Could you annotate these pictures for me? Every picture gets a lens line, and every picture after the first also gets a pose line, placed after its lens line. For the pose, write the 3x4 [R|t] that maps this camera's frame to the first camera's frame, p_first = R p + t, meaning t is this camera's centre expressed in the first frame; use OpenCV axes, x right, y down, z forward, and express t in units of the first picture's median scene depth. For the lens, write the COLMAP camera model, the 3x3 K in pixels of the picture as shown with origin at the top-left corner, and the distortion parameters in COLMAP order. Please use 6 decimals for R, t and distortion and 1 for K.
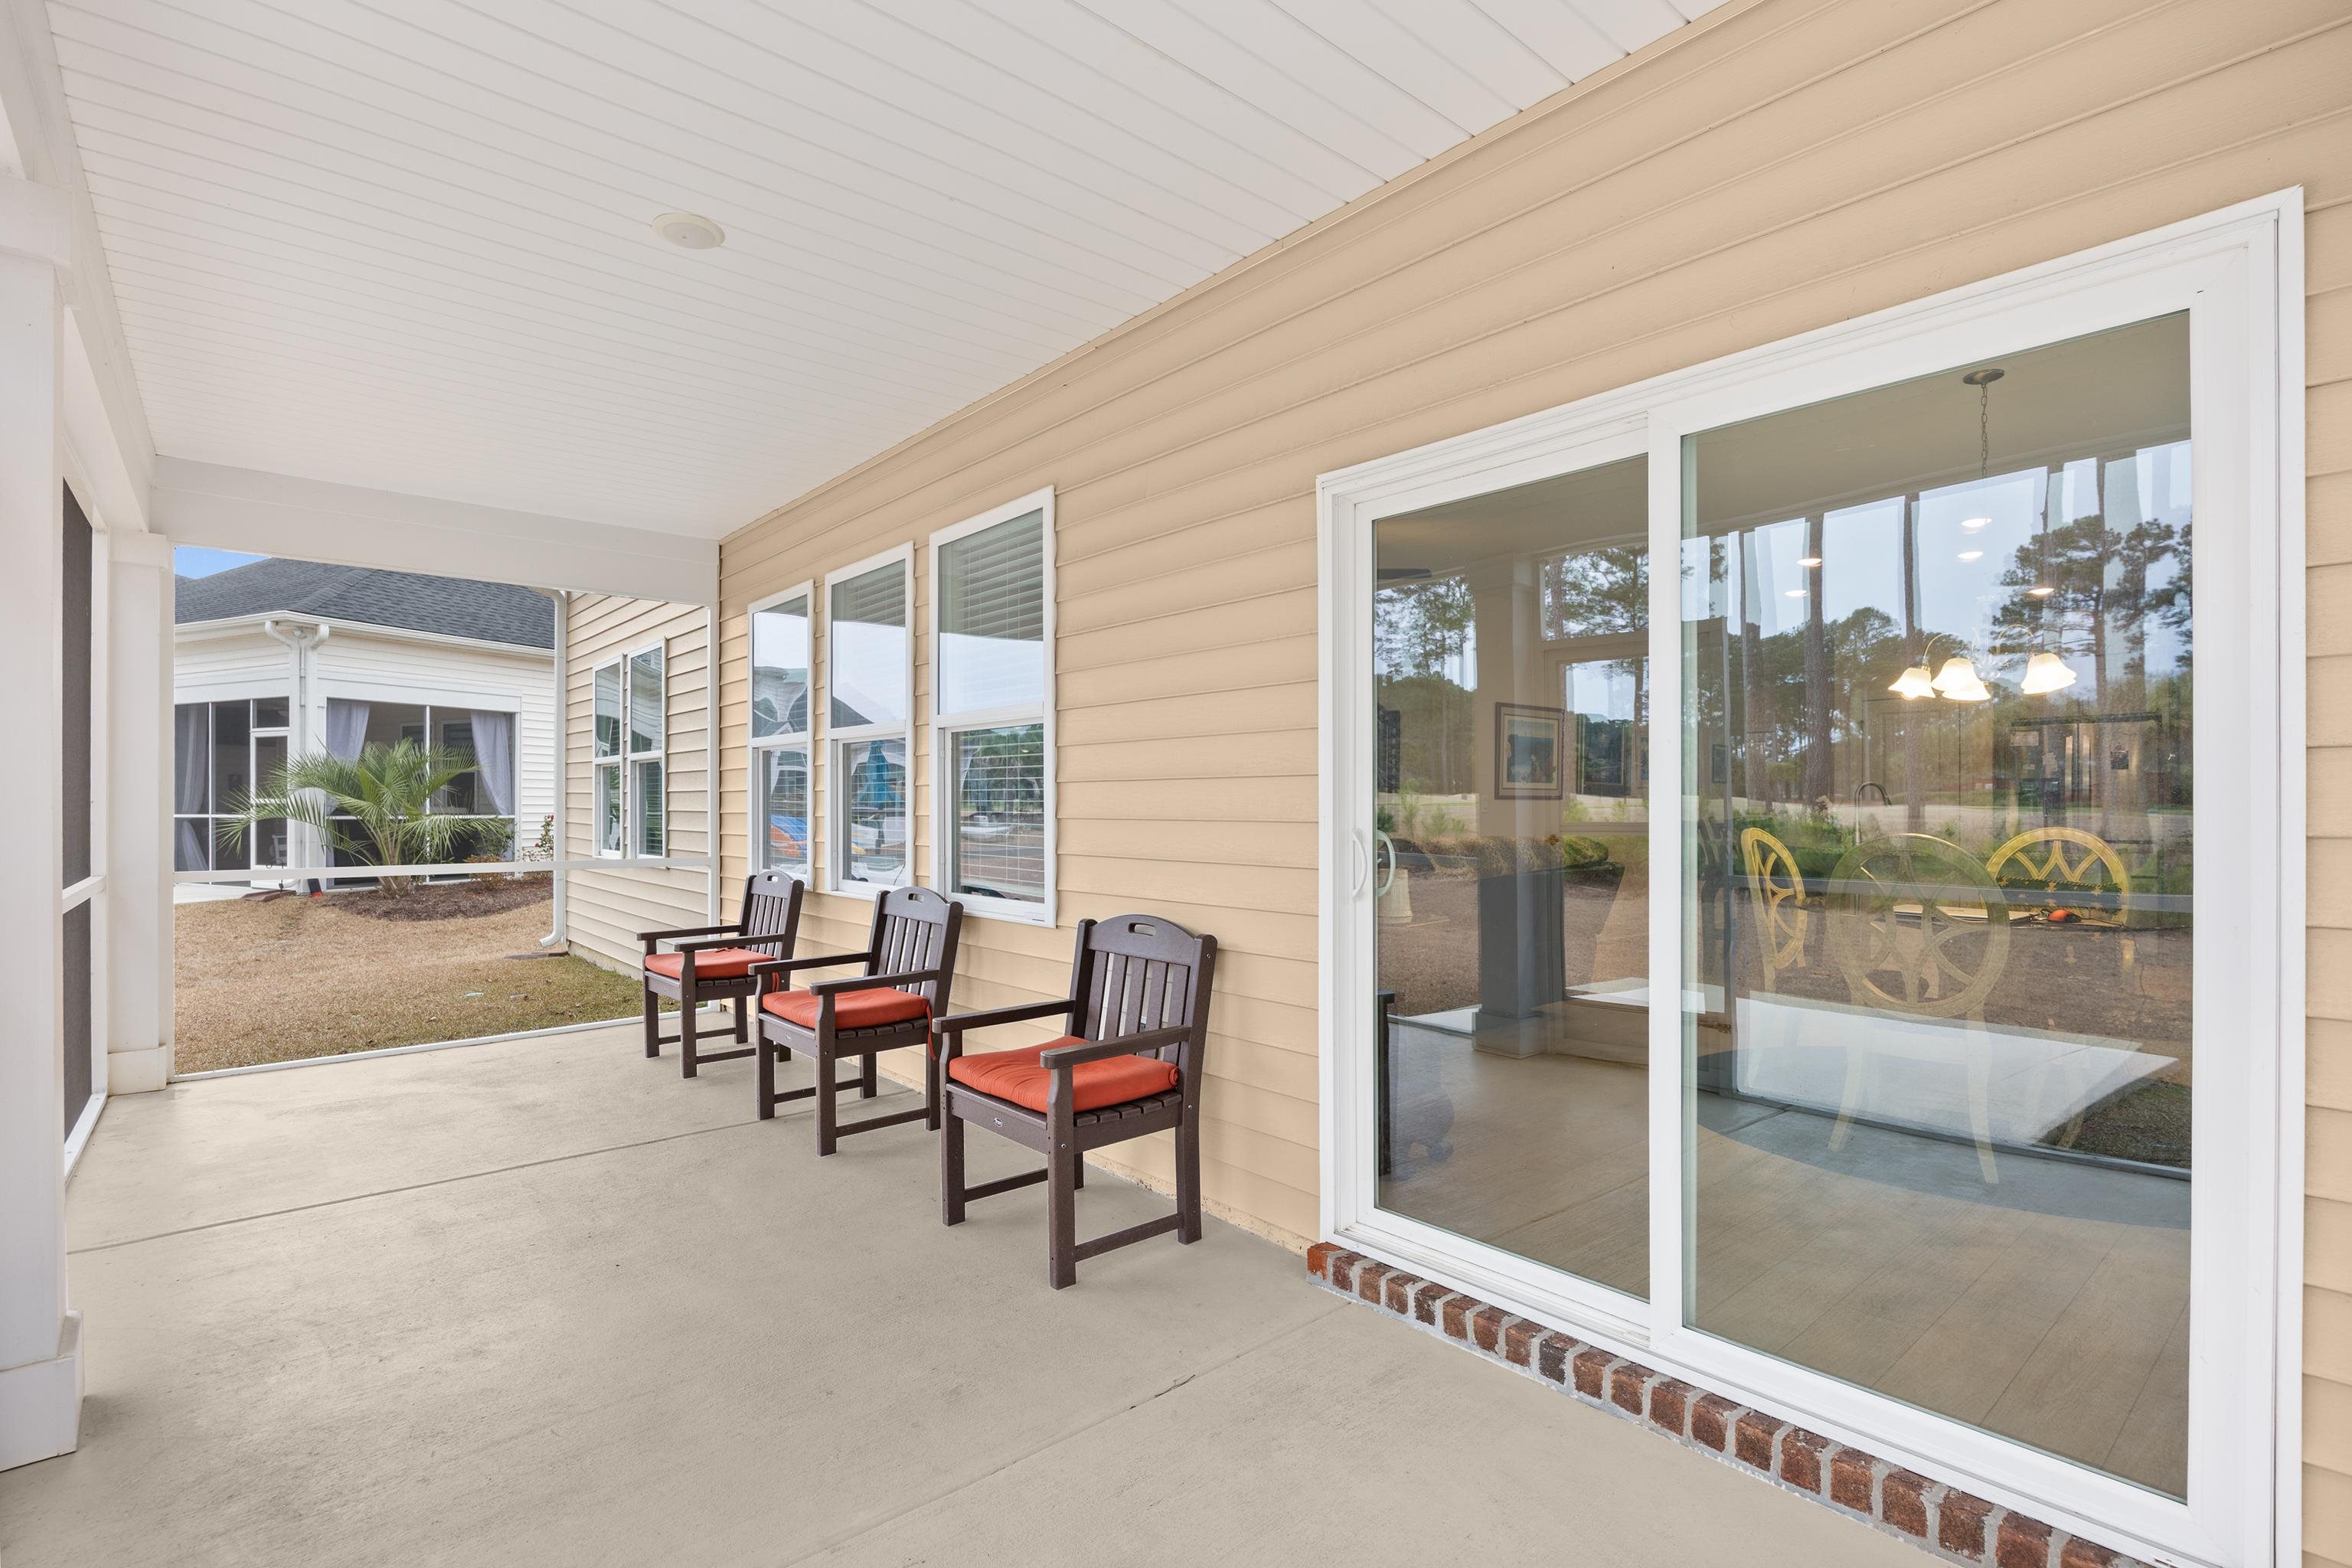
lens RADIAL K [[1095.8, 0, 1194.0], [0, 1095.8, 794.6], [0, 0, 1]] dist [-0.008393, -0.000223]
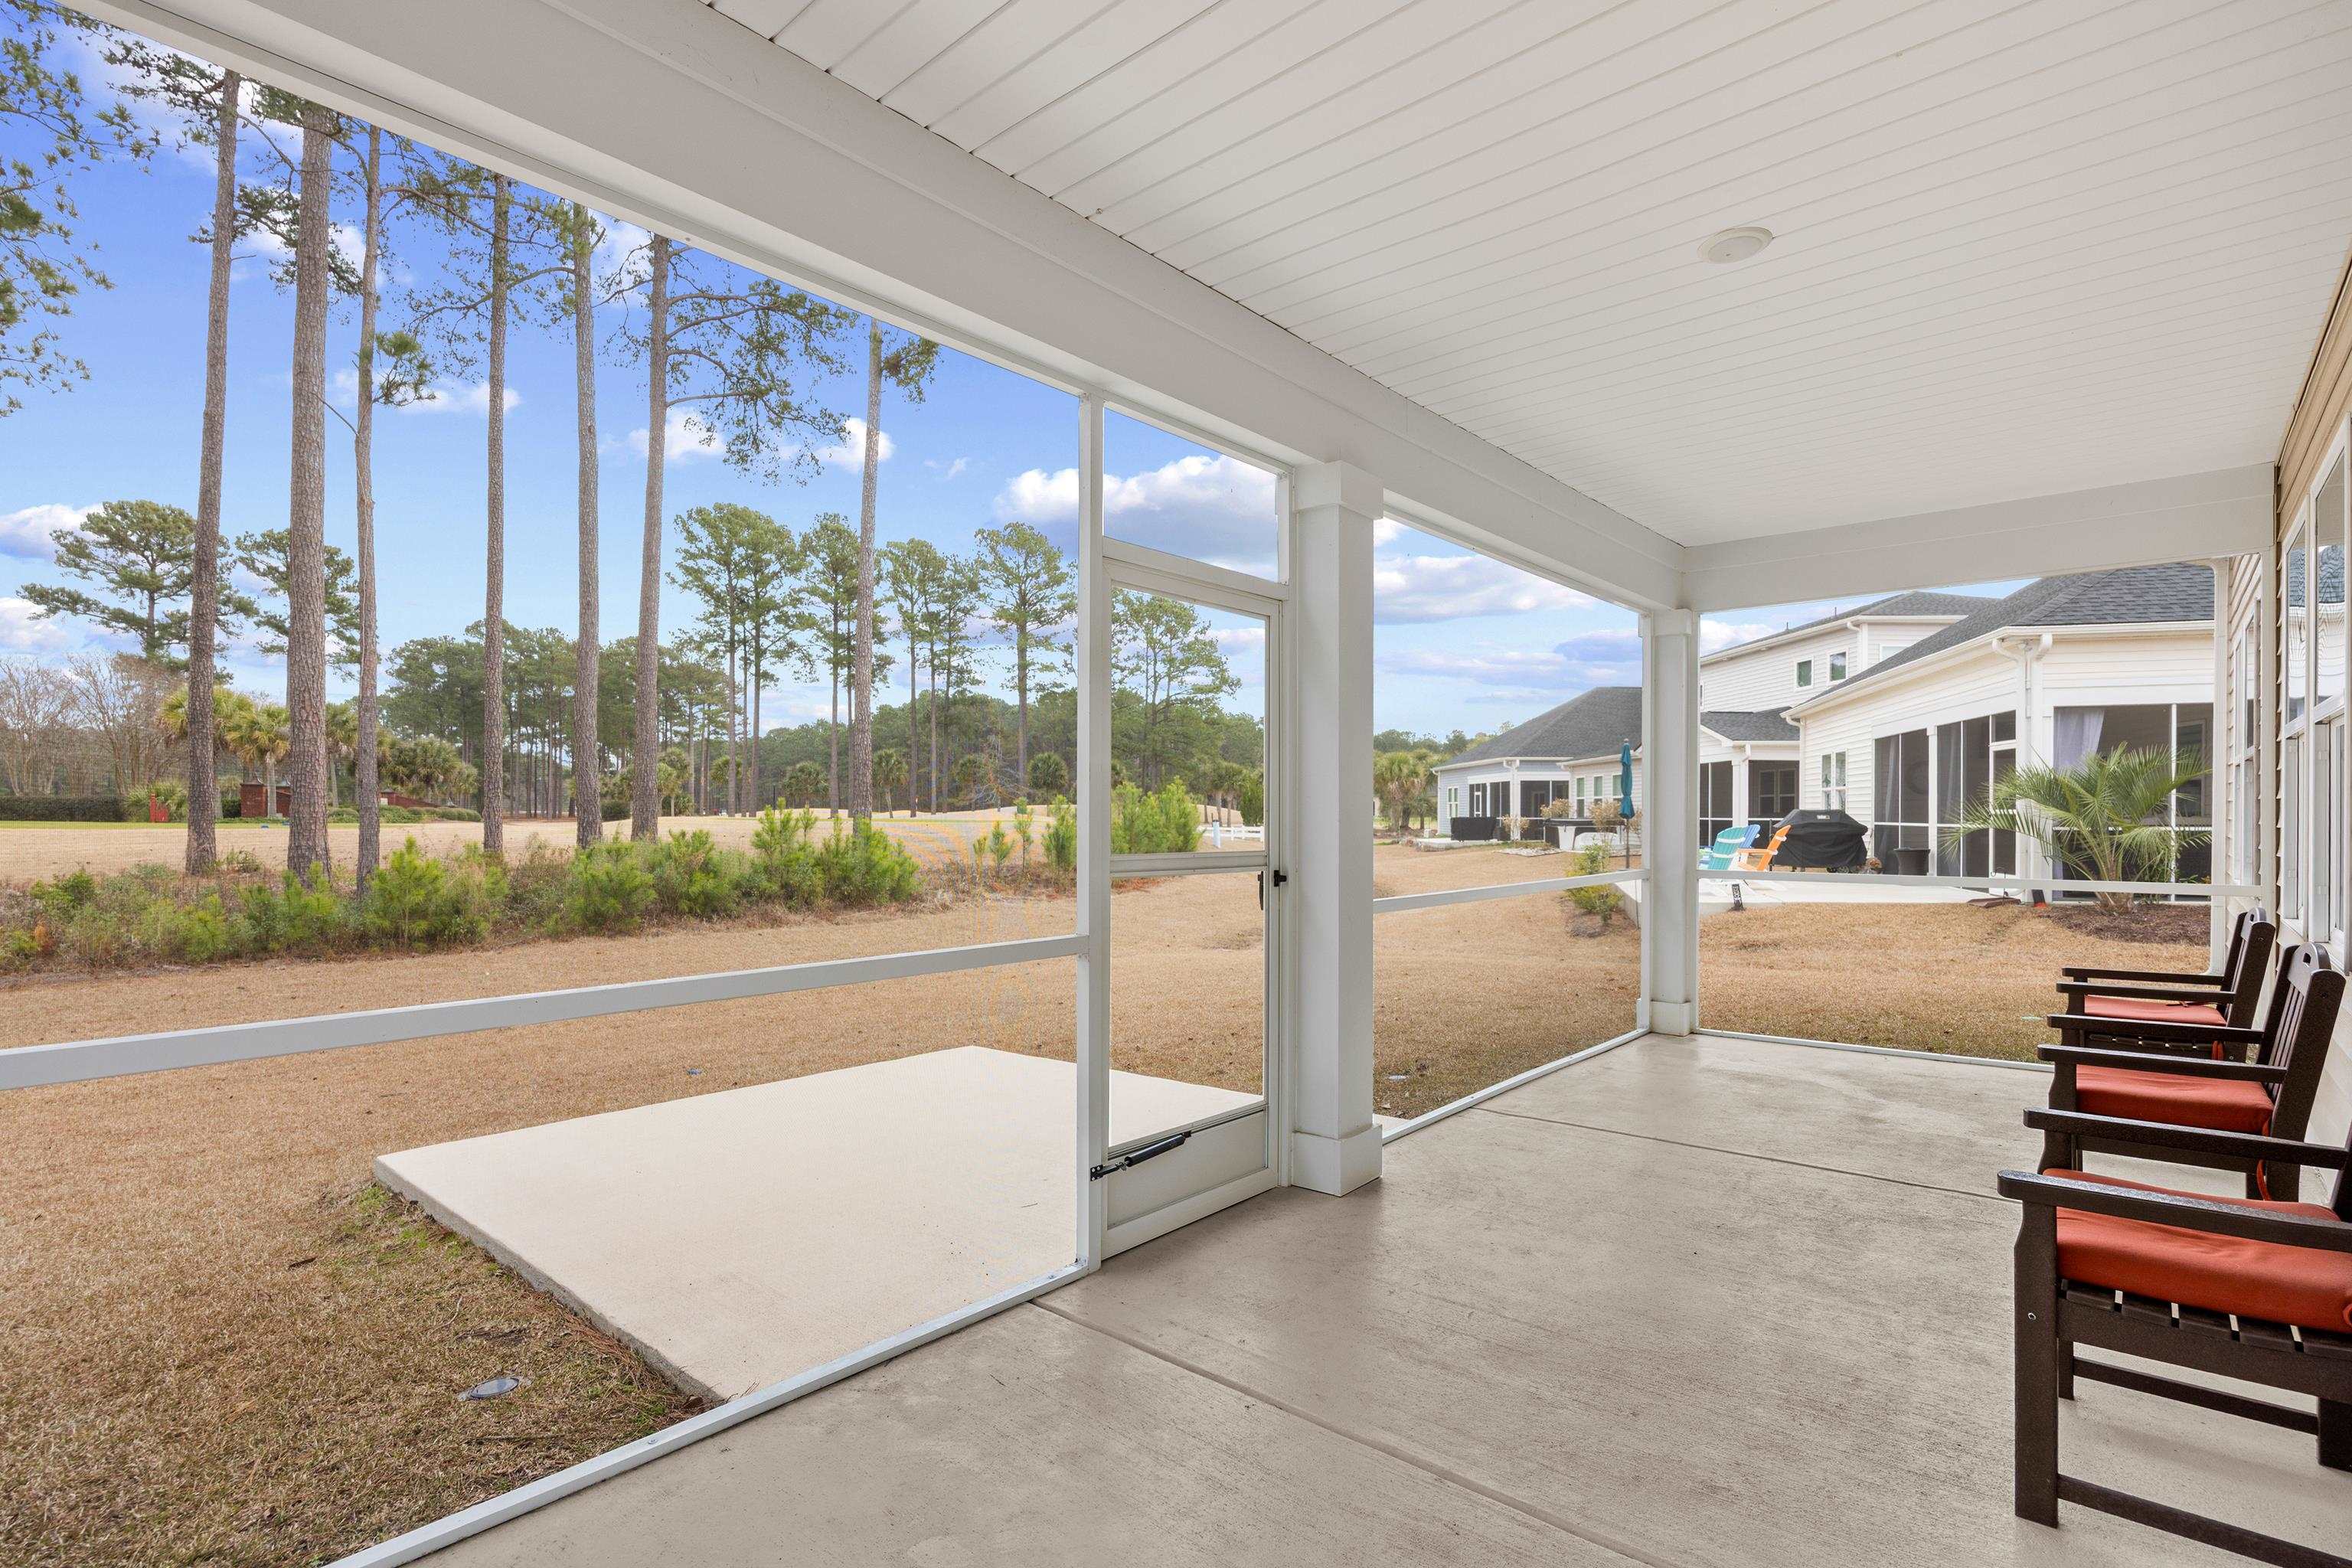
lens RADIAL K [[1132.7, 0, 1193.5], [0, 1132.7, 823.0], [0, 0, 1]] dist [-0.001690, 0.000780]
pose [[0.146236, 0.006453, -0.989229, 0.108805], [0.010794, 0.999909, 0.008118, -0.000569], [0.989191, -0.011865, 0.146153, 0.079444]]
